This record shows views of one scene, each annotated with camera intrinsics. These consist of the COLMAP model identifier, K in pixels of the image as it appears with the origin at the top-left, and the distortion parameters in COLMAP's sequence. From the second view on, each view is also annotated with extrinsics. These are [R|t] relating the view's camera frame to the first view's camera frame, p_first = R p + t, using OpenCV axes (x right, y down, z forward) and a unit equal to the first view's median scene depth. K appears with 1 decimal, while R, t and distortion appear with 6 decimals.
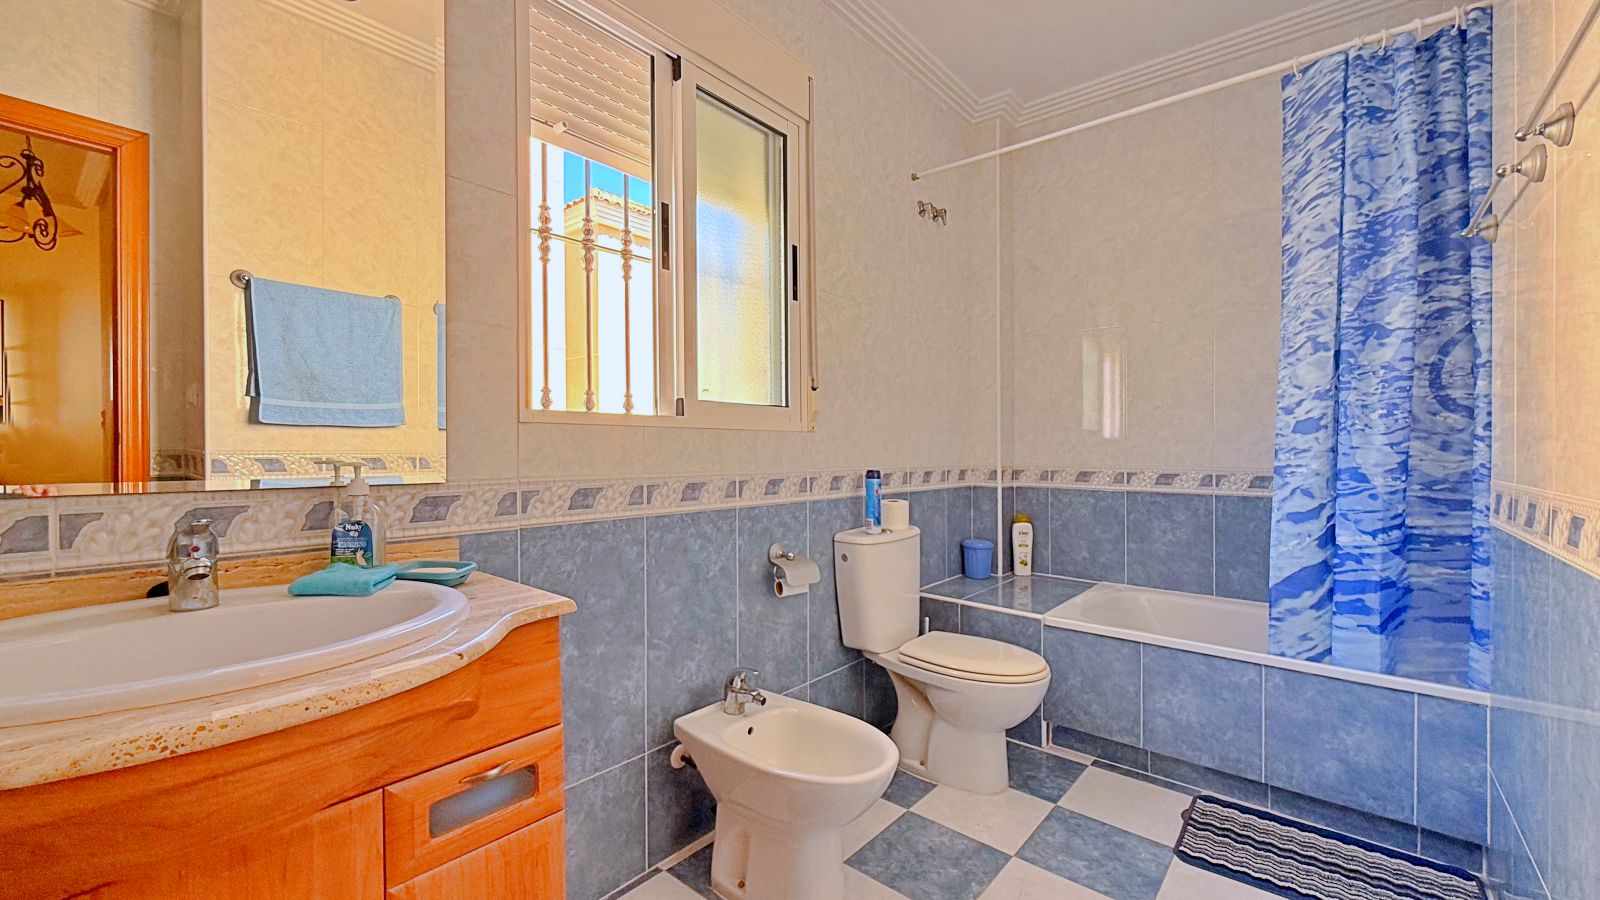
lens RADIAL K [[646.8, 0, 757.6], [0, 646.8, 462.6], [0, 0, 1]] dist [-0.001238, 0.000517]
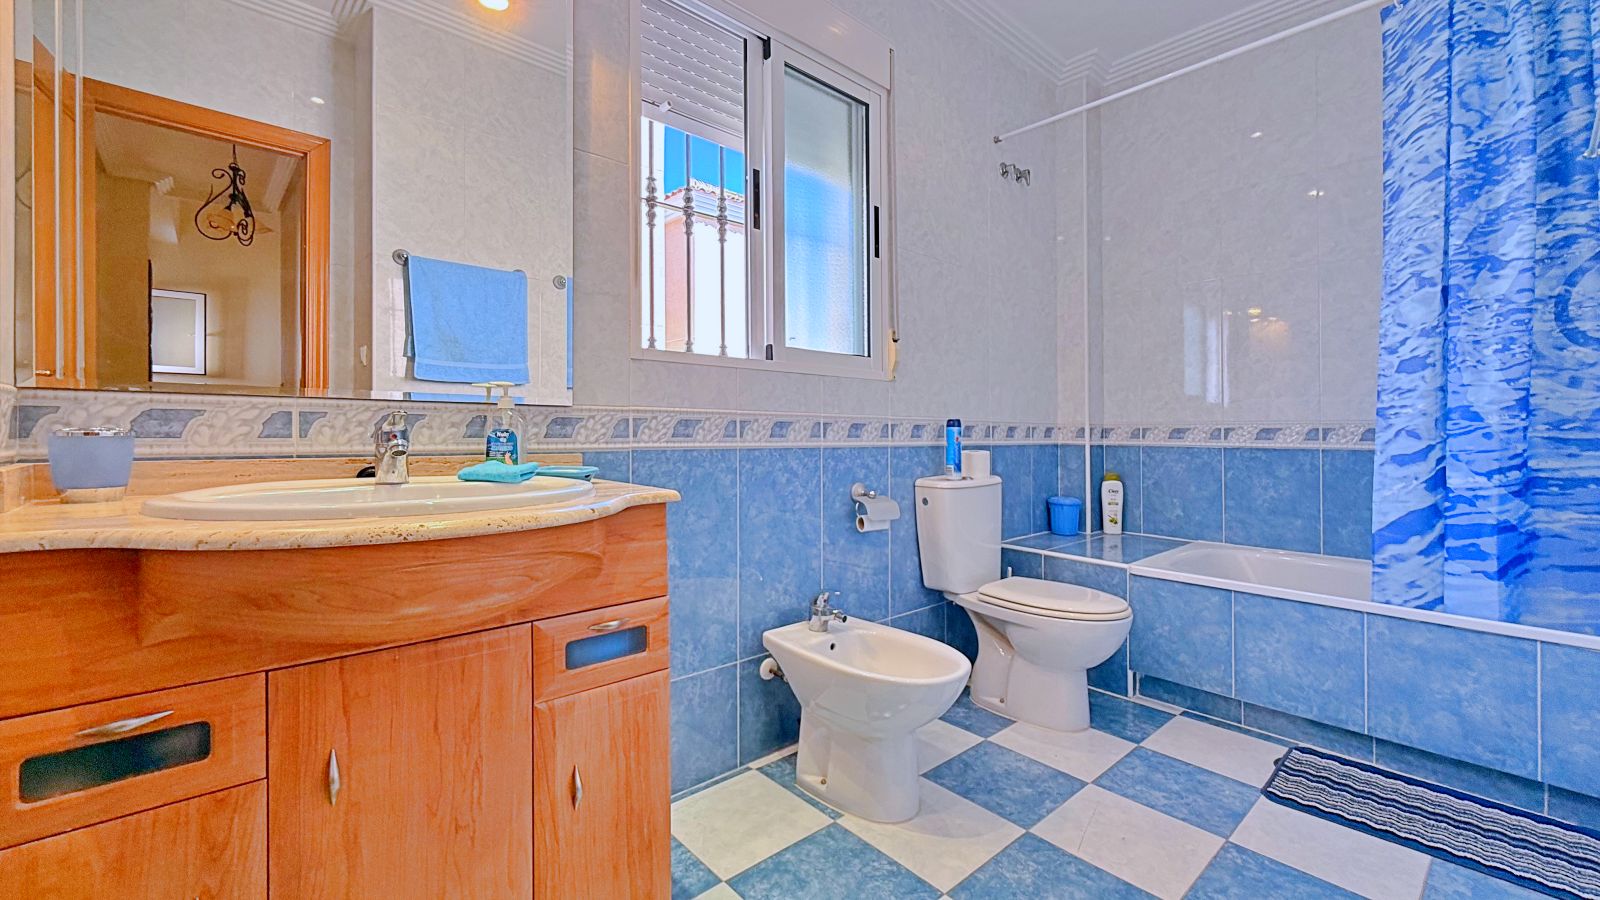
lens RADIAL K [[646.8, 0, 764.6], [0, 646.8, 444.6], [0, 0, 1]] dist [-0.001238, 0.000517]
pose [[0.991359, 0.000738, -0.131172, 0.016189], [-0.002243, 0.999933, -0.011324, 0.078796], [0.131155, 0.011521, 0.991295, -0.088768]]
